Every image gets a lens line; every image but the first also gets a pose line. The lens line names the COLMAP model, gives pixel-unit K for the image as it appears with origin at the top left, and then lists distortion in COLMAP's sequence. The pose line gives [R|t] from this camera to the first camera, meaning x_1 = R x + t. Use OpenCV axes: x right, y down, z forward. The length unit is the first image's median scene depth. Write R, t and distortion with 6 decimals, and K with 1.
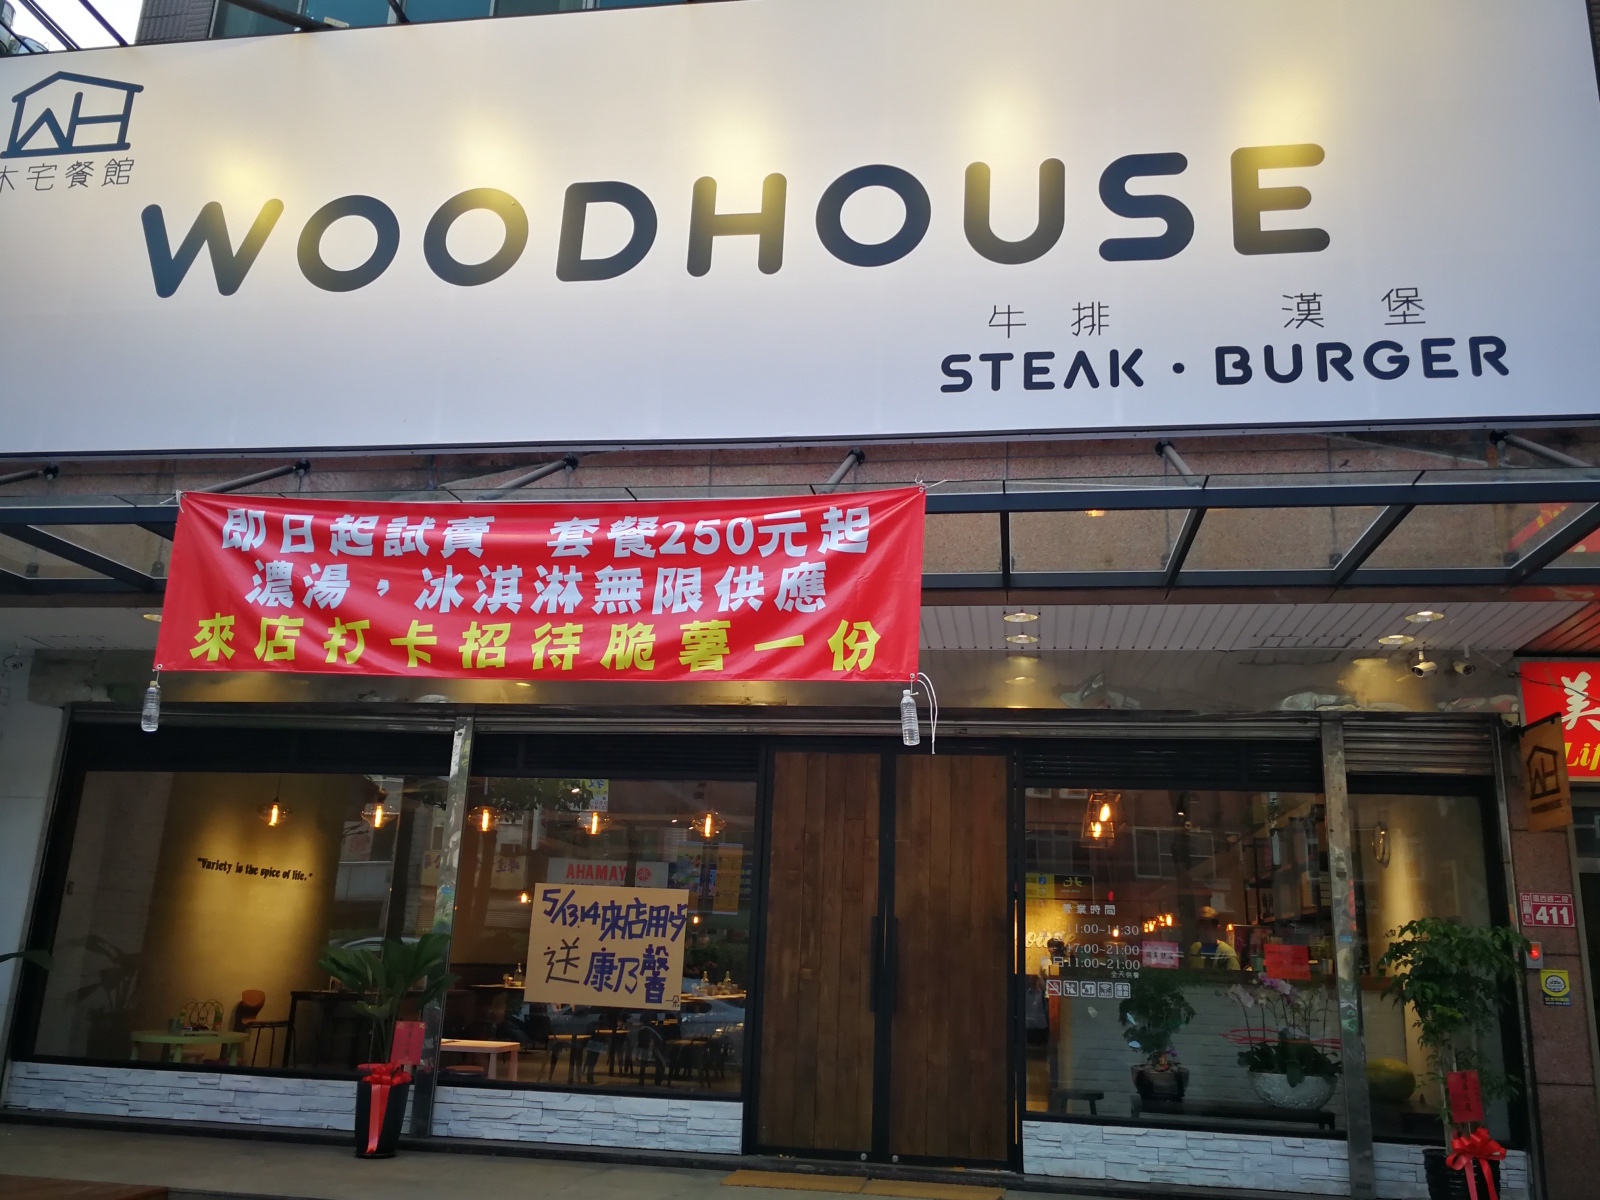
lens RADIAL K [[1311.5, 0, 825.0], [0, 1311.5, 602.1], [0, 0, 1]] dist [0.062849, -0.098774]
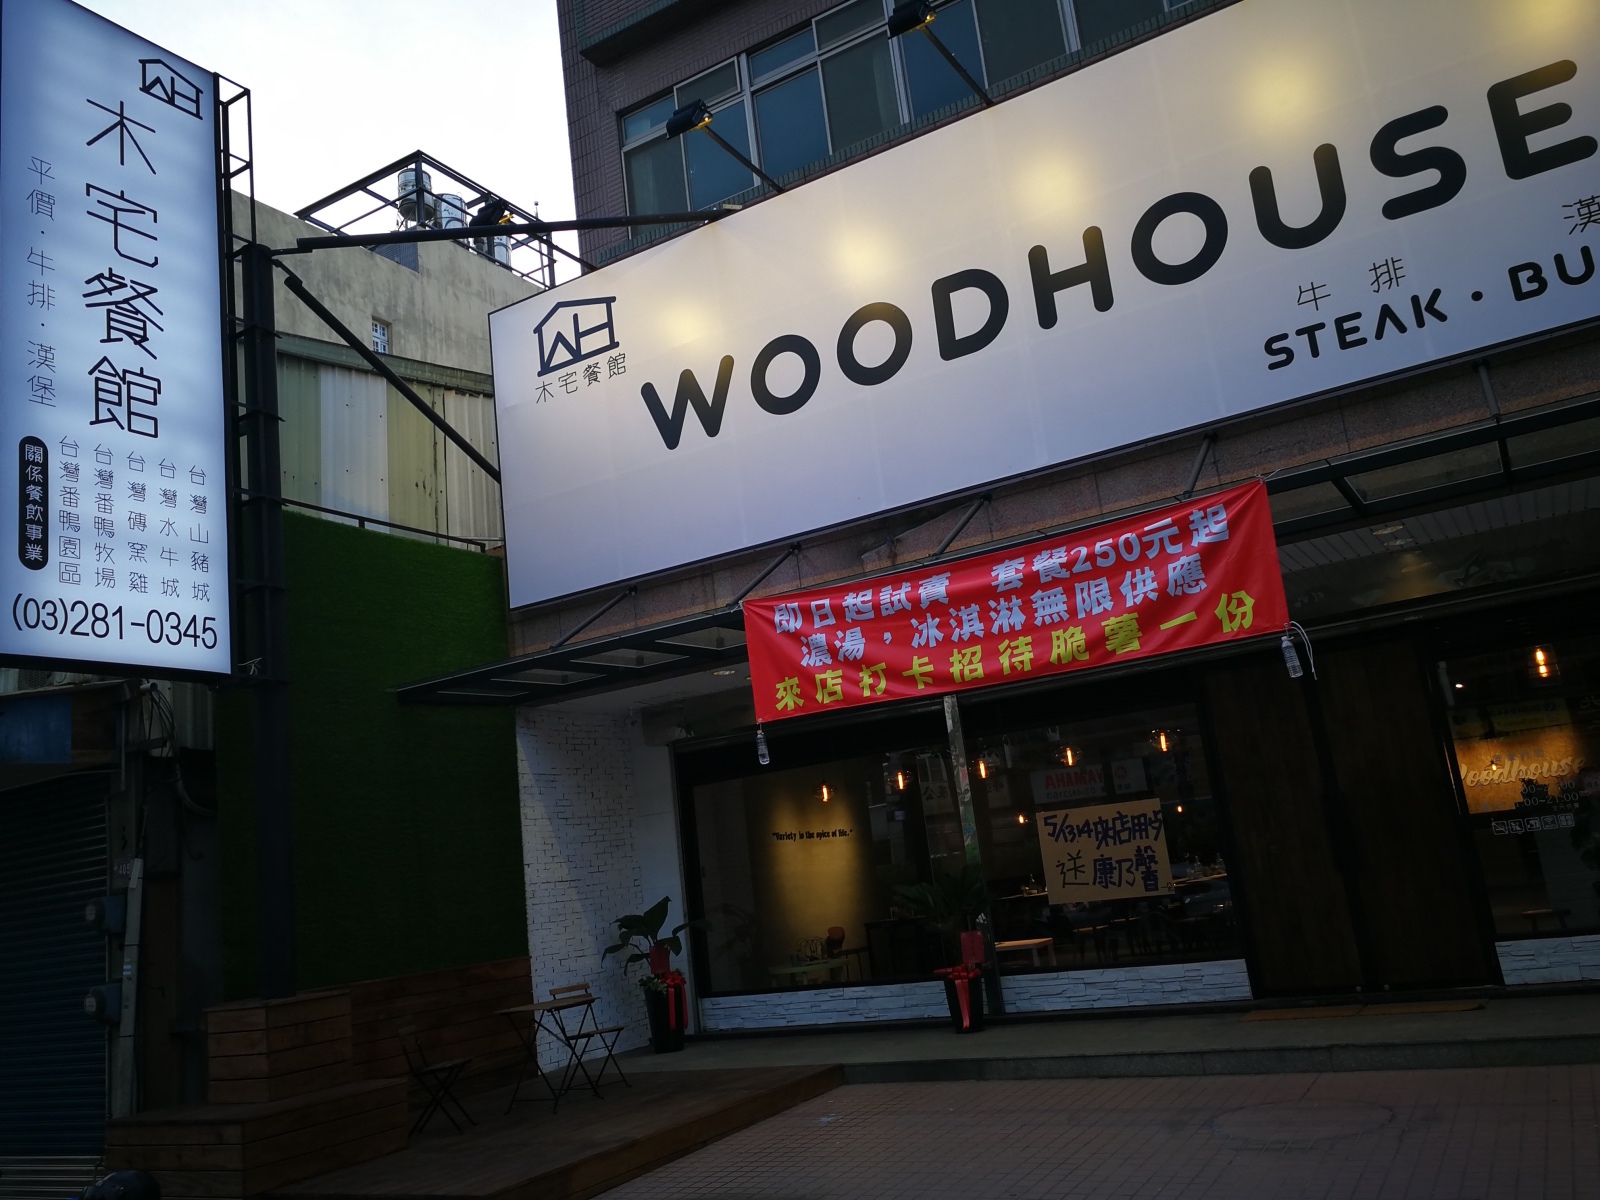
lens RADIAL K [[1299.1, 0, 800.0], [0, 1299.1, 600.0], [0, 0, 1]] dist [0.020267, -0.019058]
pose [[0.915322, -0.222433, -0.335723, 0.047357], [0.243761, 0.969581, 0.022199, -0.085042], [0.320573, -0.102155, 0.941699, -0.281851]]
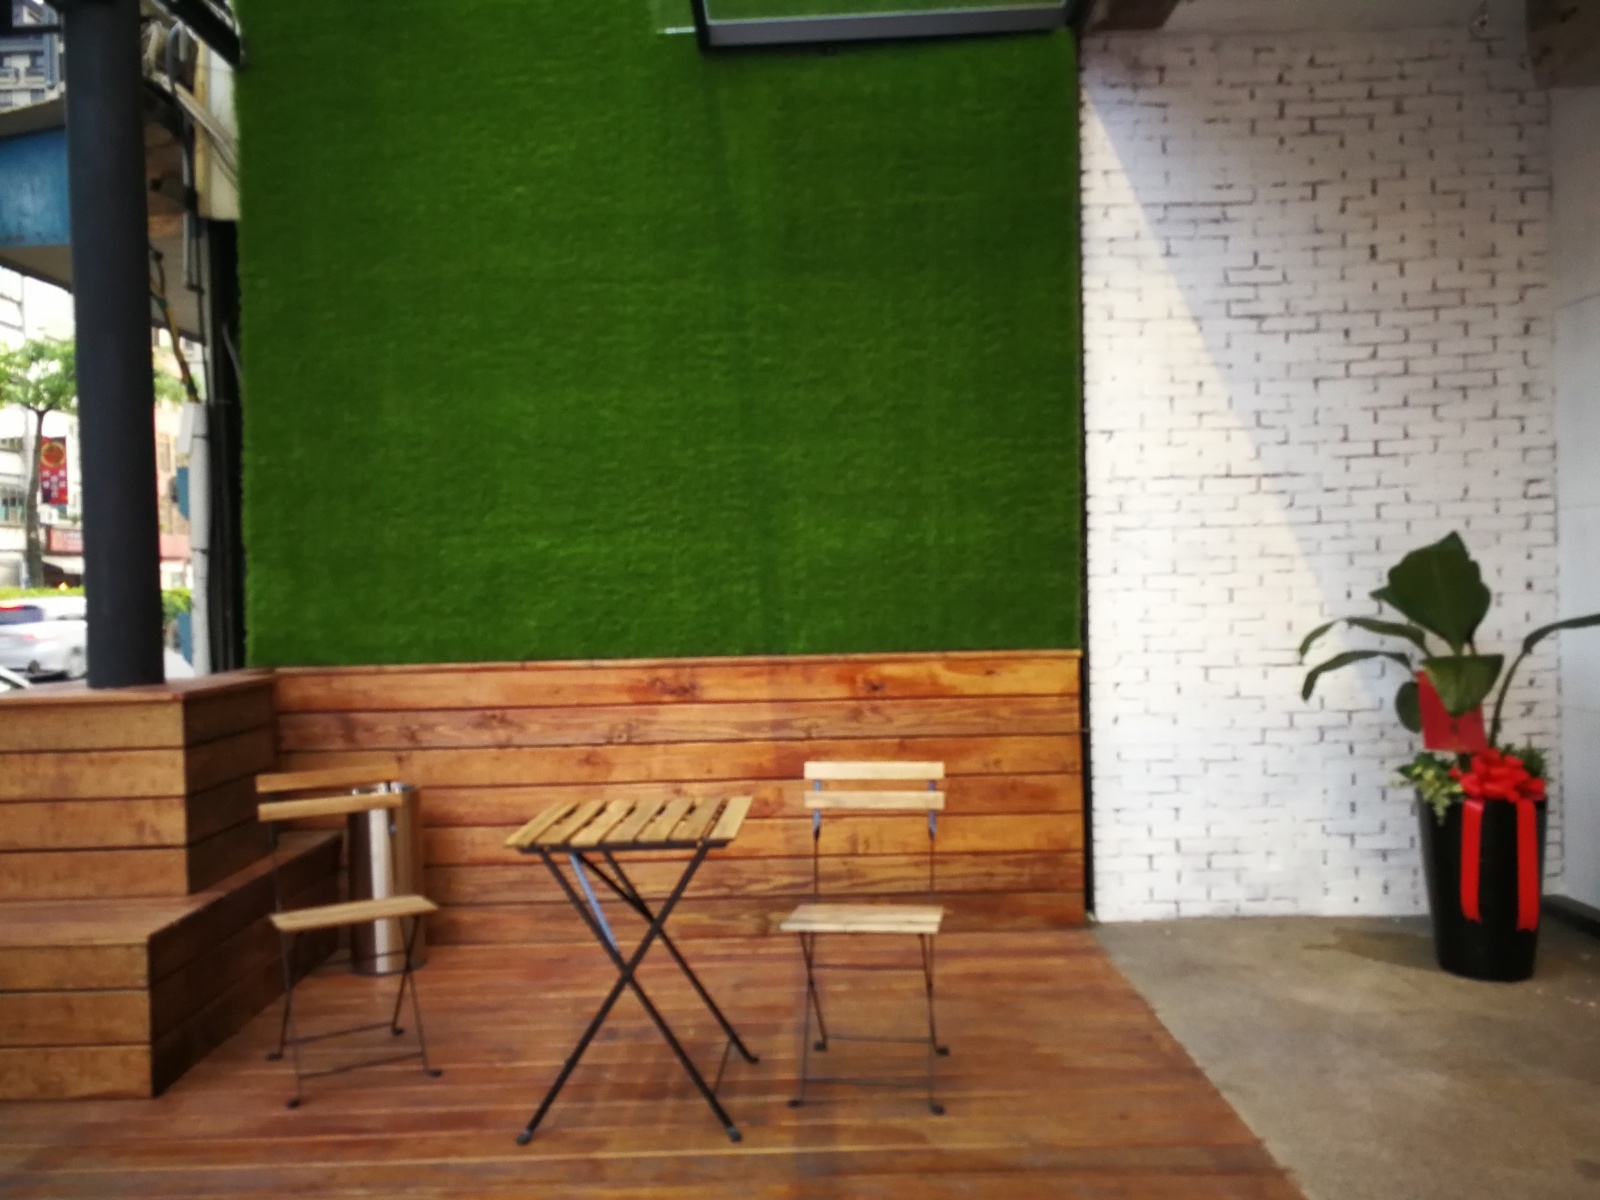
lens RADIAL K [[1299.1, 0, 800.0], [0, 1299.1, 600.0], [0, 0, 1]] dist [0.020267, -0.019058]
pose [[0.152882, -0.027574, -0.987860, -0.195814], [0.291466, 0.956404, 0.018412, 0.151802], [0.944285, -0.290743, 0.154253, 0.604831]]
